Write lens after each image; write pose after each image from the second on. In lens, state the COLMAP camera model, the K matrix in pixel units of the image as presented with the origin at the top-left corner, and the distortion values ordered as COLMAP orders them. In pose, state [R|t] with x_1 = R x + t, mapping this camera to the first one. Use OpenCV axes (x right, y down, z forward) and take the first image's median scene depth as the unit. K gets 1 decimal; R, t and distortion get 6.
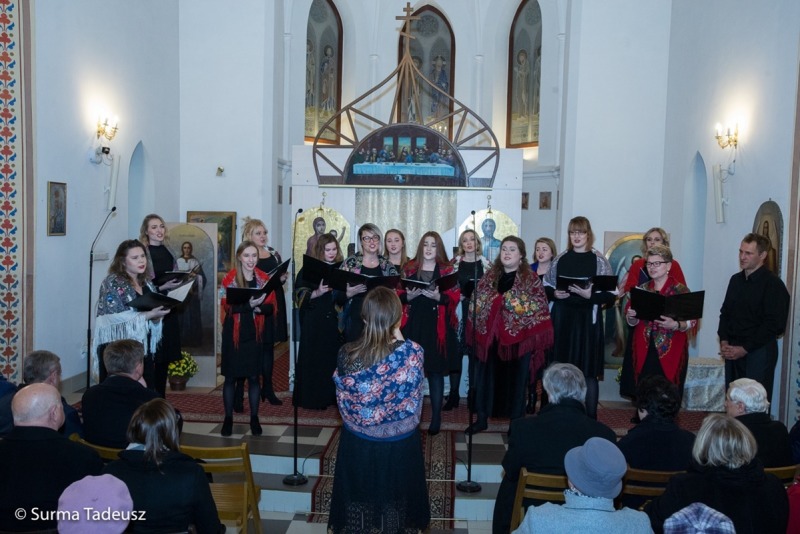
lens RADIAL K [[721.5, 0, 394.5], [0, 721.5, 271.2], [0, 0, 1]] dist [-0.018401, 0.057133]
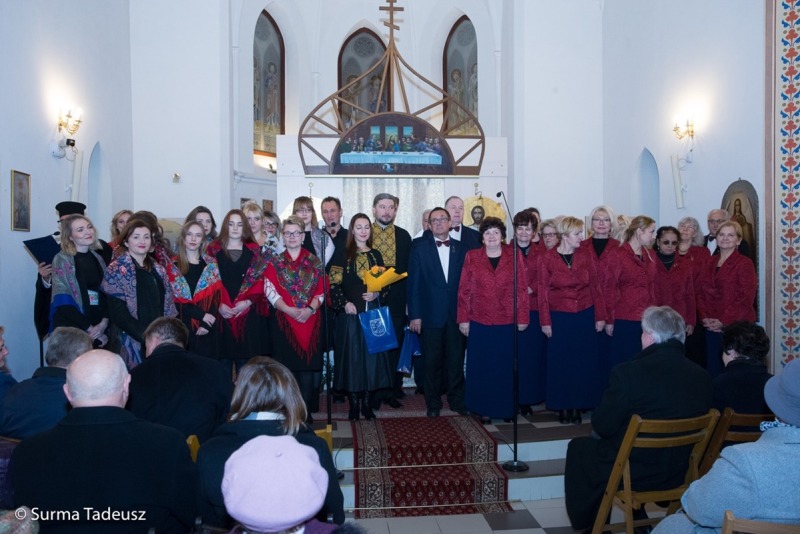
lens RADIAL K [[656.2, 0, 395.0], [0, 656.2, 268.8], [0, 0, 1]] dist [-0.030123, 0.020499]
pose [[0.986577, -0.033284, 0.159867, -0.132082], [0.041157, 0.998084, -0.046191, 0.052541], [-0.158024, 0.052150, 0.986057, 0.117856]]
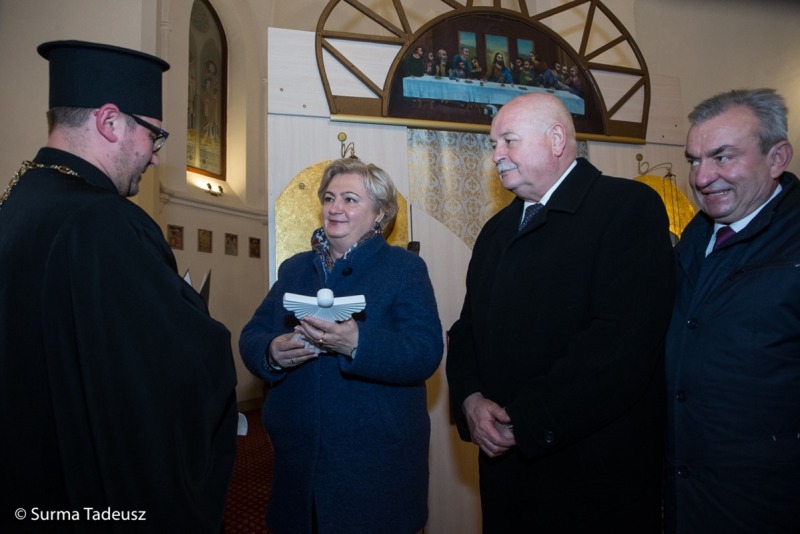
lens RADIAL K [[542.6, 0, 399.1], [0, 542.6, 272.0], [0, 0, 1]] dist [-0.067813, 0.007912]
pose [[0.937199, -0.027657, 0.347696, -0.186170], [0.075138, 0.989455, -0.123828, 0.021502], [-0.340604, 0.142177, 0.929395, 0.695126]]
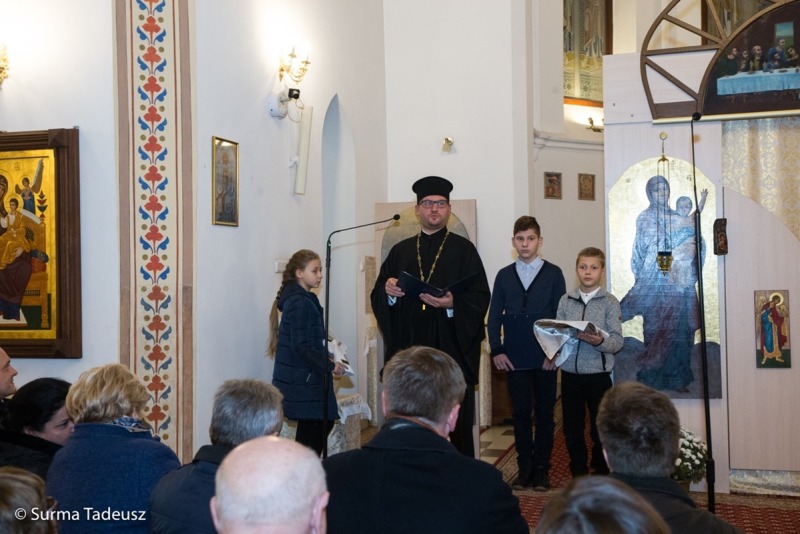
lens RADIAL K [[958.4, 0, 401.7], [0, 958.4, 267.8], [0, 0, 1]] dist [0.078263, 0.000000]
pose [[0.975664, -0.039932, -0.215605, -0.140313], [0.023722, 0.996729, -0.077257, 0.051123], [0.217985, 0.070262, 0.973420, 0.225493]]
